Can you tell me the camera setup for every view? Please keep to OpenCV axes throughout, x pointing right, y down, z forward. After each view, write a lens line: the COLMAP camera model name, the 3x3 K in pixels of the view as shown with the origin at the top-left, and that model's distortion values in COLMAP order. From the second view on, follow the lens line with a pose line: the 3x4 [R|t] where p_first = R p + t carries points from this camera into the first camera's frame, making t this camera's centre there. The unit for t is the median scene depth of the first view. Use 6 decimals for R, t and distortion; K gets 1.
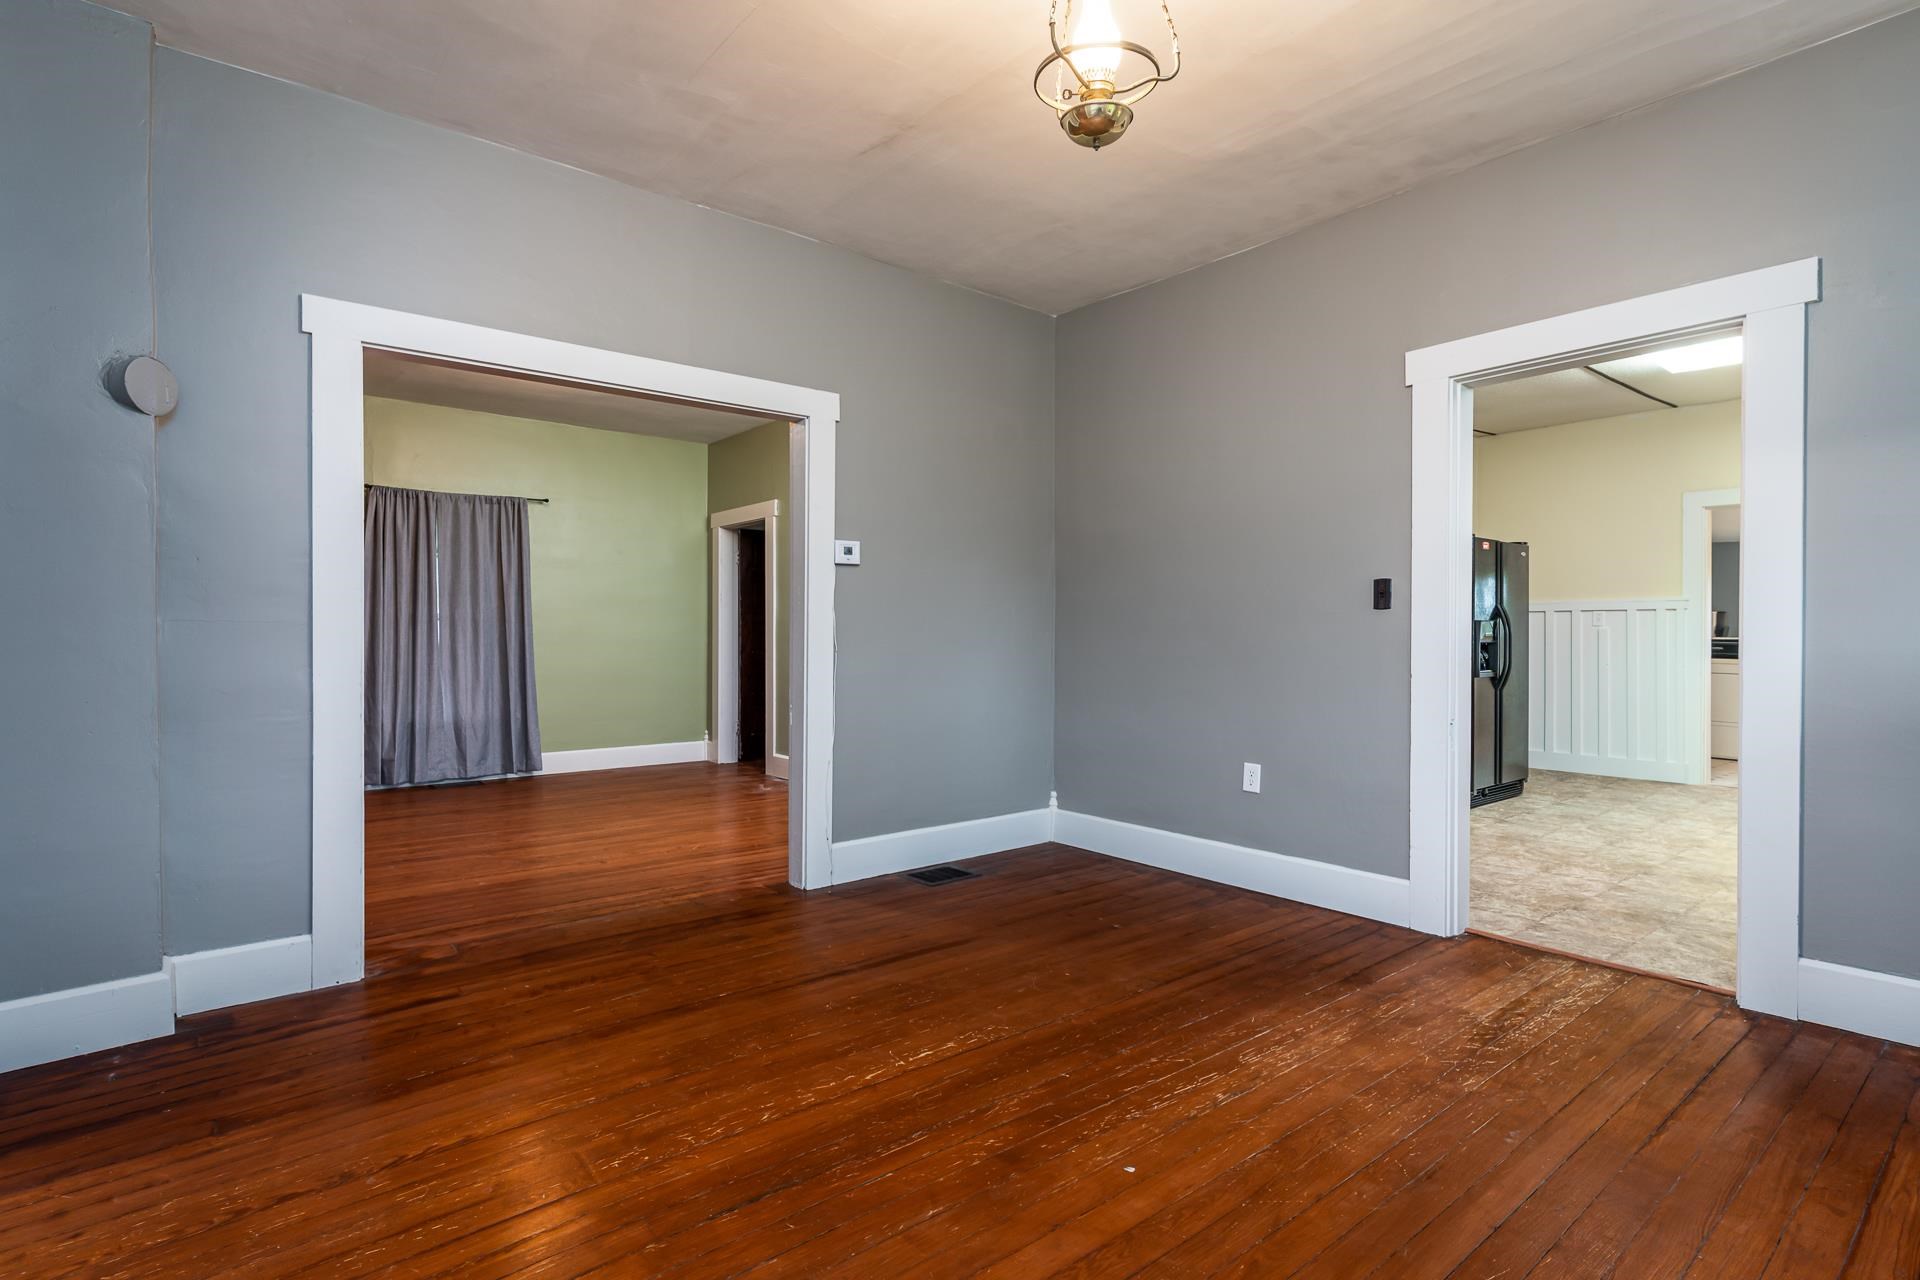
lens RADIAL K [[923.2, 0, 954.9], [0, 923.2, 640.3], [0, 0, 1]] dist [0.001747, 0.000322]
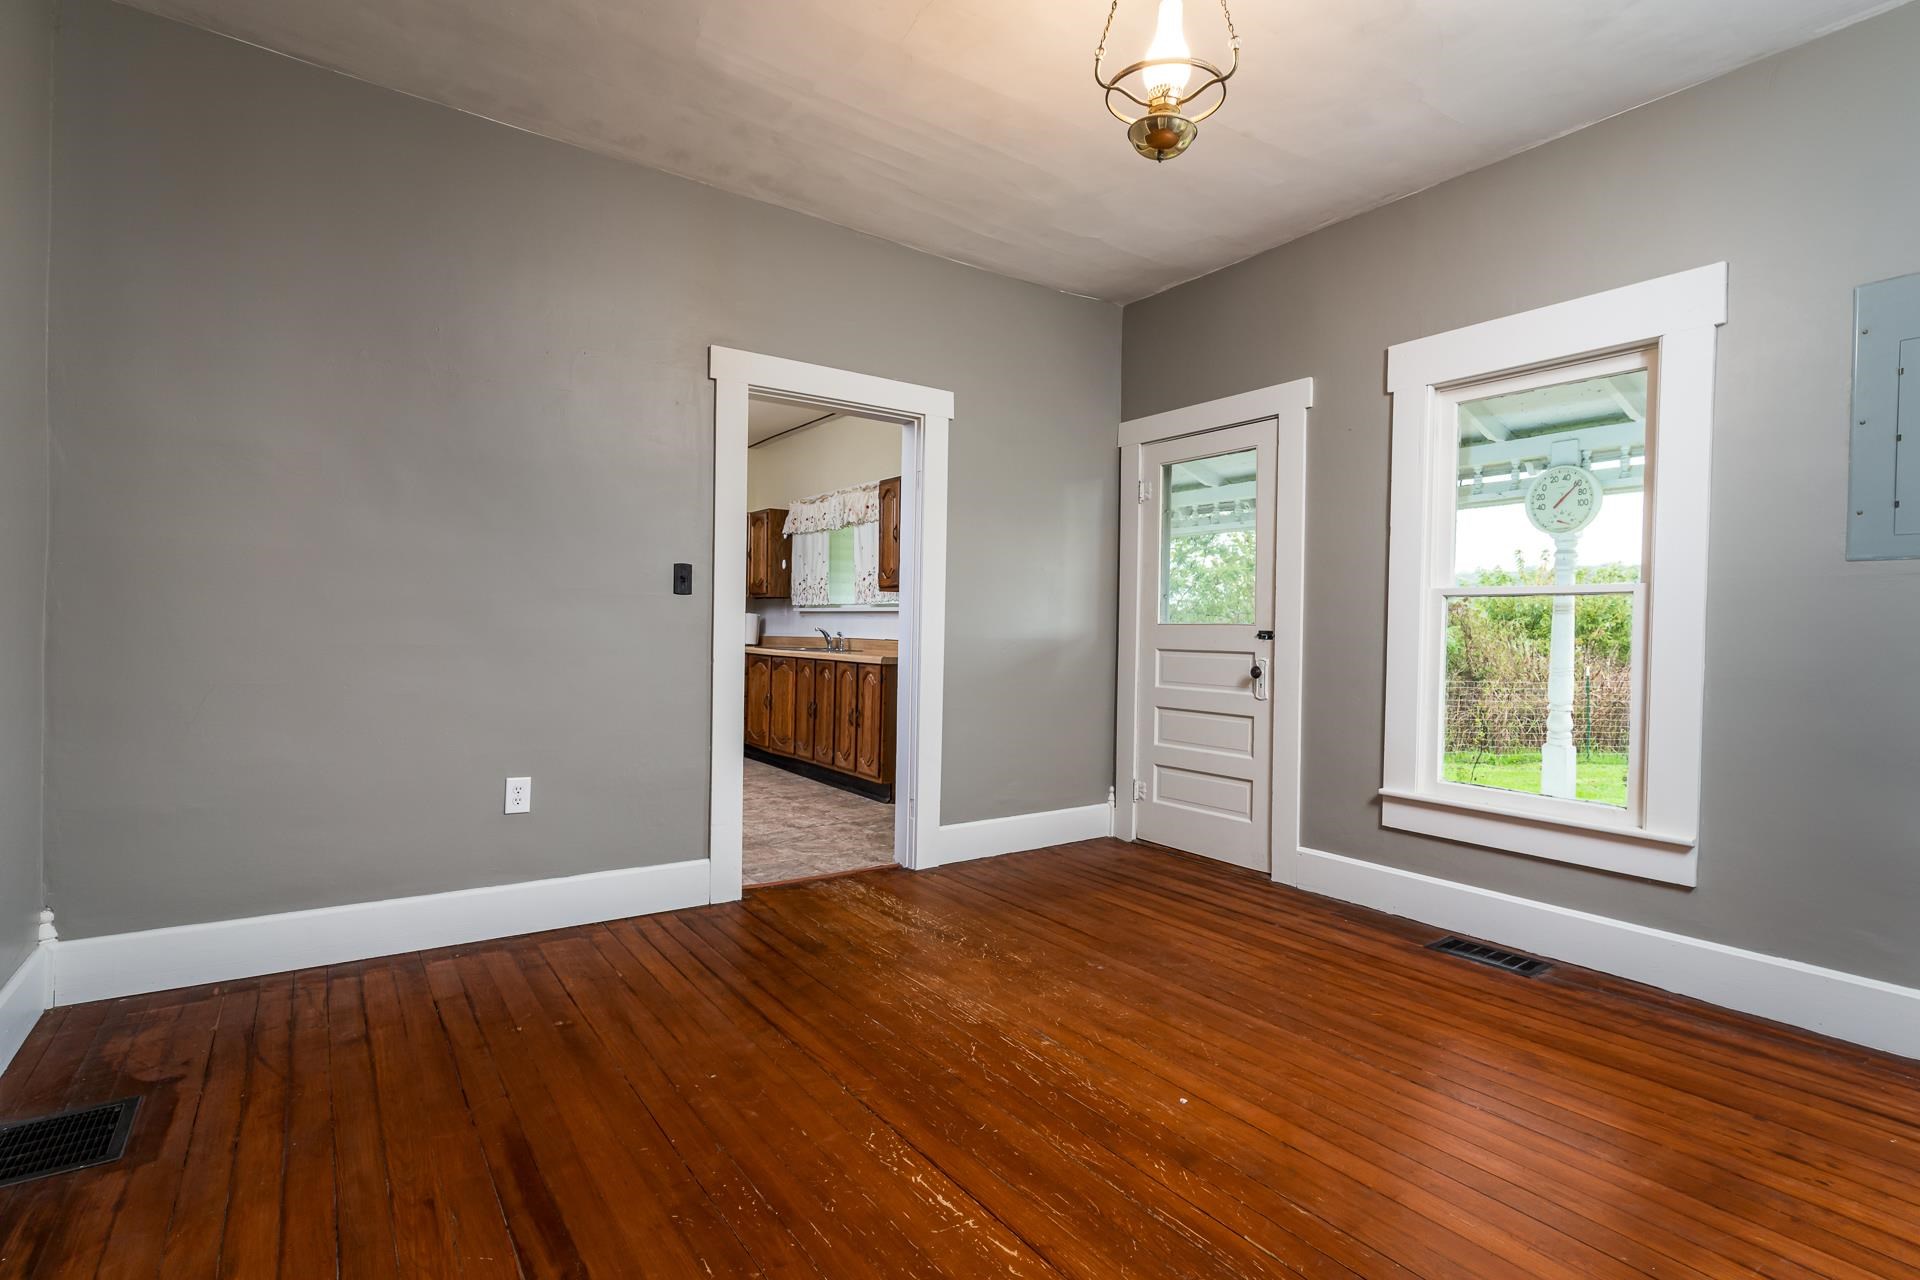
lens RADIAL K [[923.2, 0, 954.9], [0, 923.2, 640.3], [0, 0, 1]] dist [0.001747, 0.000322]
pose [[0.077764, -0.010374, 0.996918, -0.573688], [-0.013664, 0.999841, 0.011470, 0.000461], [-0.996878, -0.014514, 0.077610, 0.723140]]
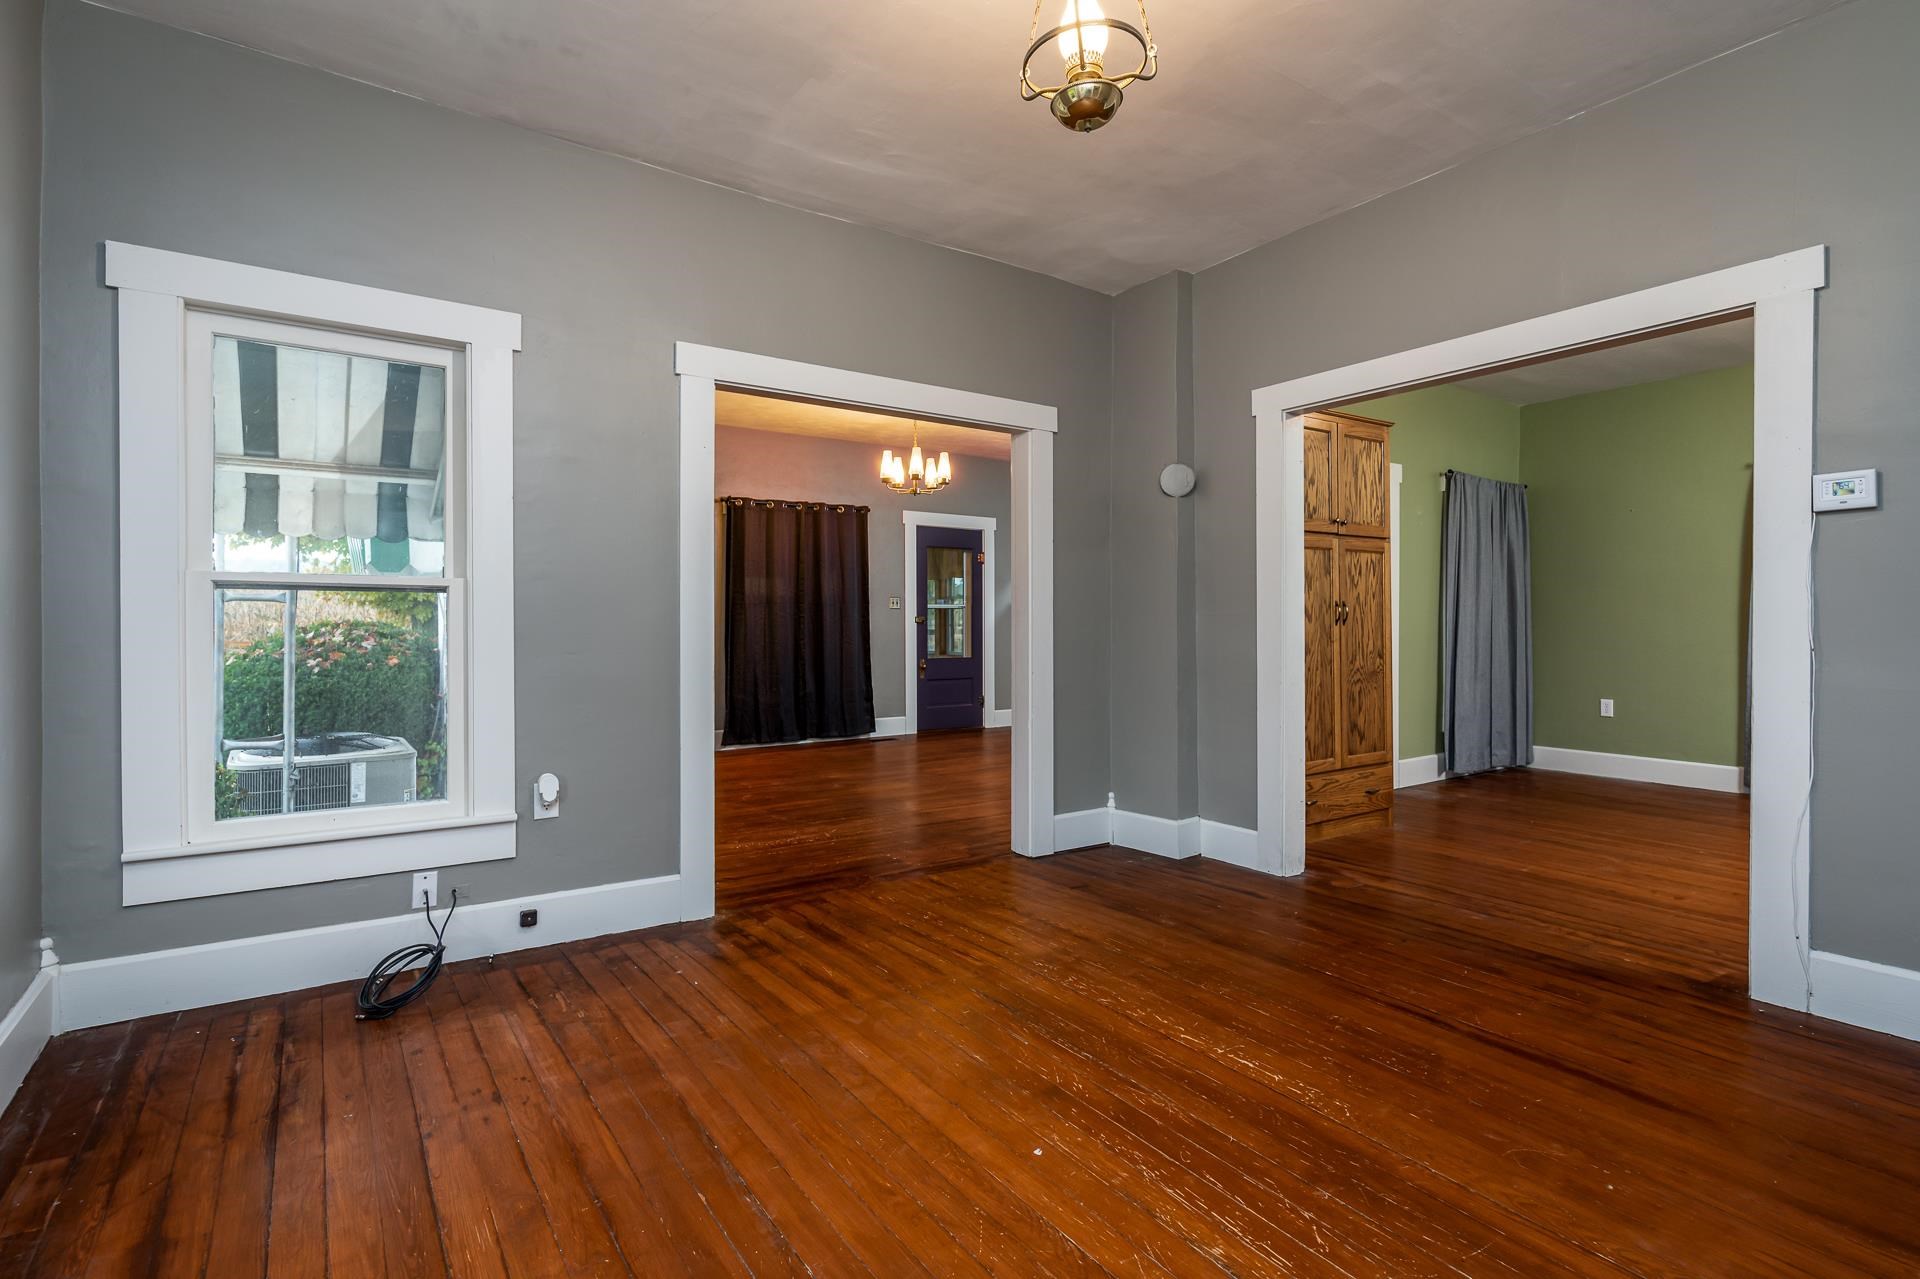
lens RADIAL K [[923.2, 0, 954.9], [0, 923.2, 639.8], [0, 0, 1]] dist [0.001747, 0.000322]
pose [[-0.088161, 0.010406, -0.996052, 0.723016], [-0.004650, 0.999930, 0.010858, 0.001046], [0.996095, 0.005589, -0.088107, 0.600071]]
